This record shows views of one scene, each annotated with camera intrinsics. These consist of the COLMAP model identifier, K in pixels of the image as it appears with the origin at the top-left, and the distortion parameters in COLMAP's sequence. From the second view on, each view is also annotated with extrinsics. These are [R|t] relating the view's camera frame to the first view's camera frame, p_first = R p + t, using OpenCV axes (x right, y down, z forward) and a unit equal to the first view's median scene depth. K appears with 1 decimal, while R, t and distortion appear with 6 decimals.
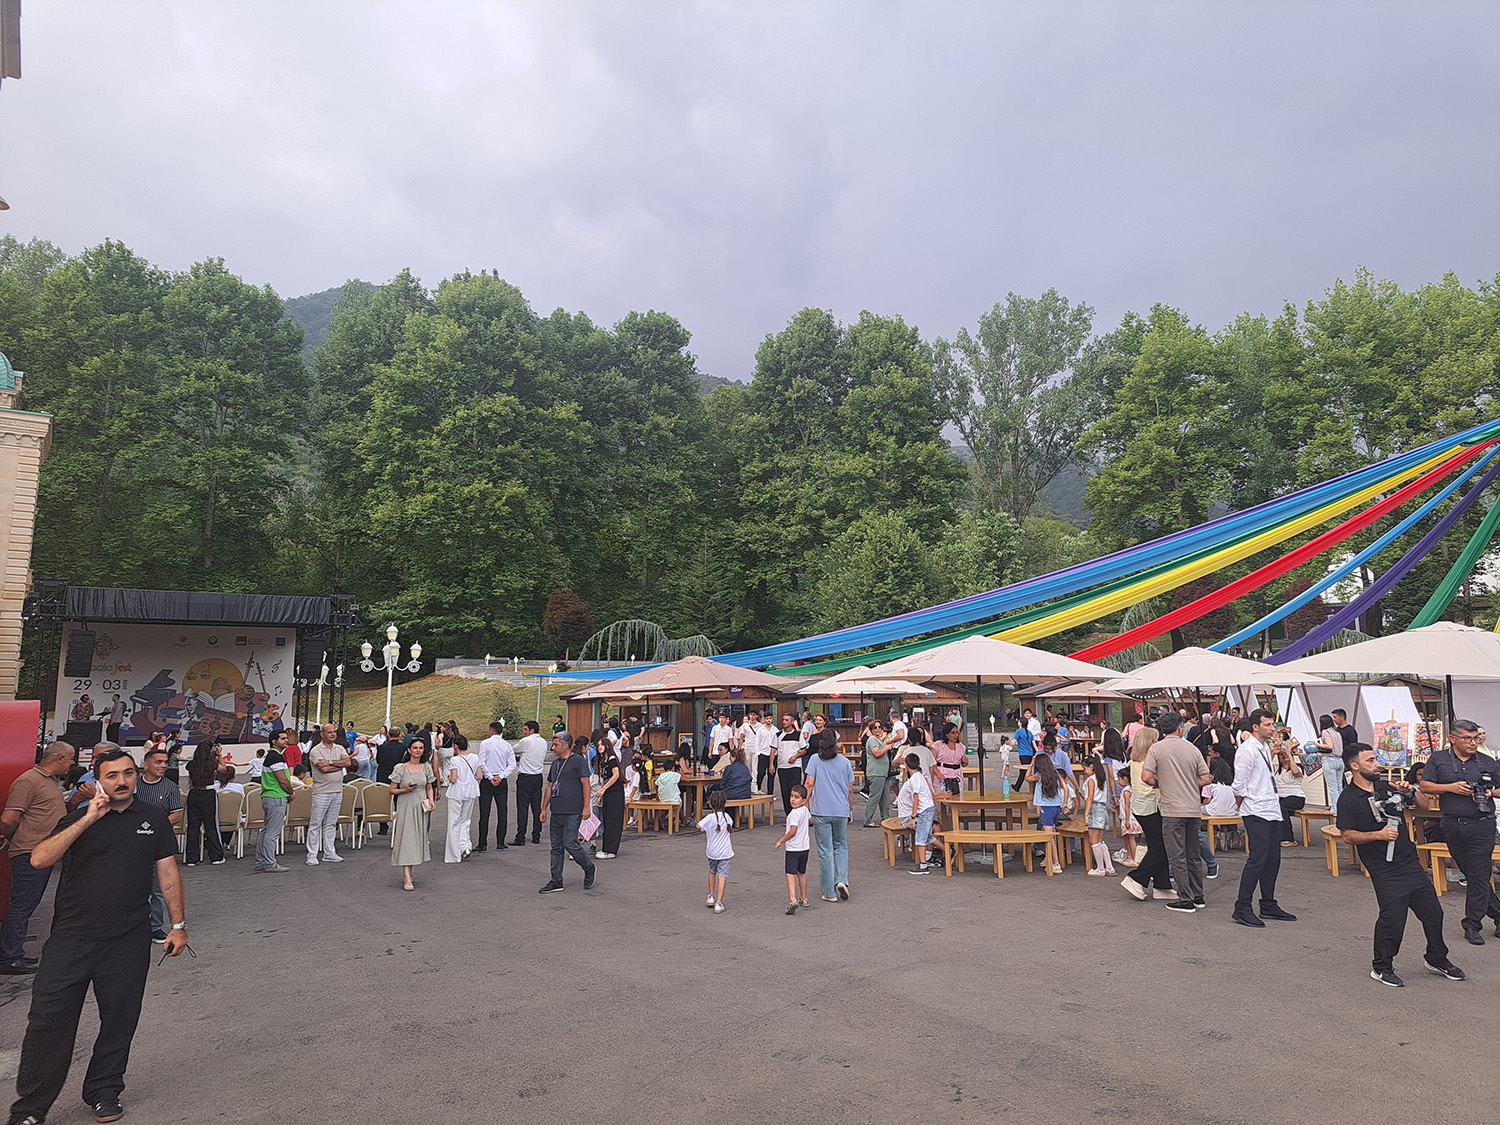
lens RADIAL K [[1068.9, 0, 782.7], [0, 1068.9, 553.3], [0, 0, 1]] dist [0.074472, -0.061235]
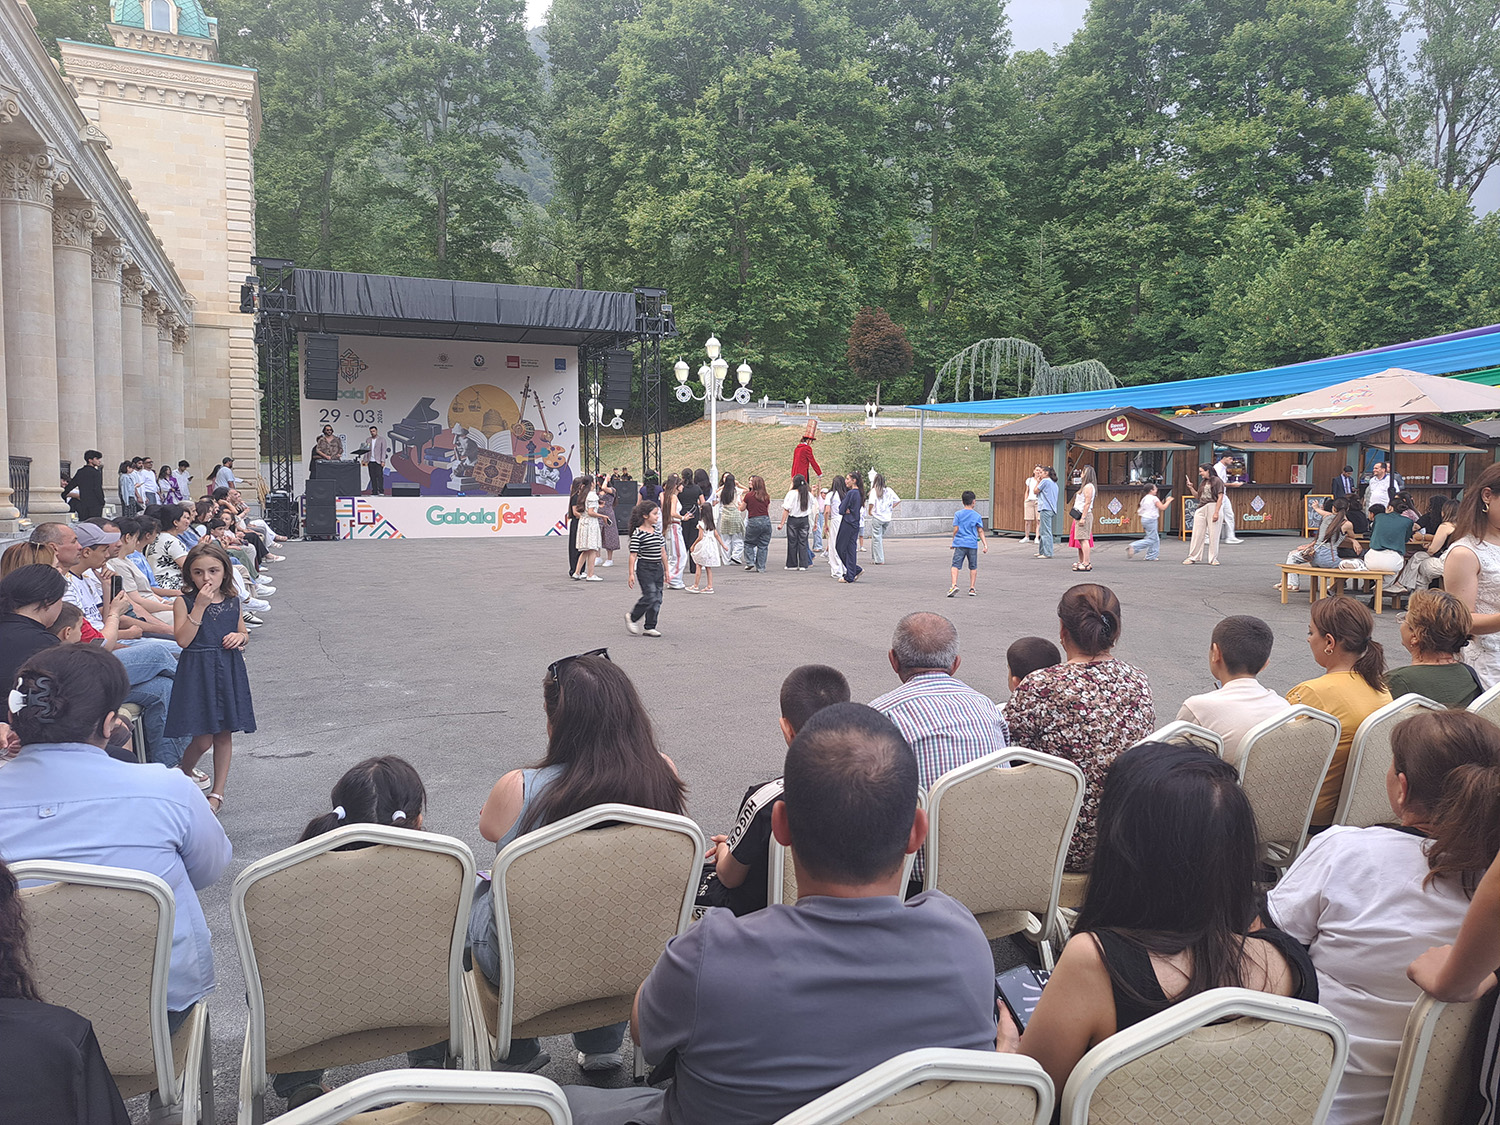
lens RADIAL K [[1068.9, 0, 765.2], [0, 1068.9, 548.6], [0, 0, 1]] dist [0.074472, -0.061235]
pose [[0.982376, 0.025759, -0.185133, -0.122881], [0.015182, 0.976190, 0.216385, 0.032248], [0.186298, -0.215382, 0.958595, 0.191241]]
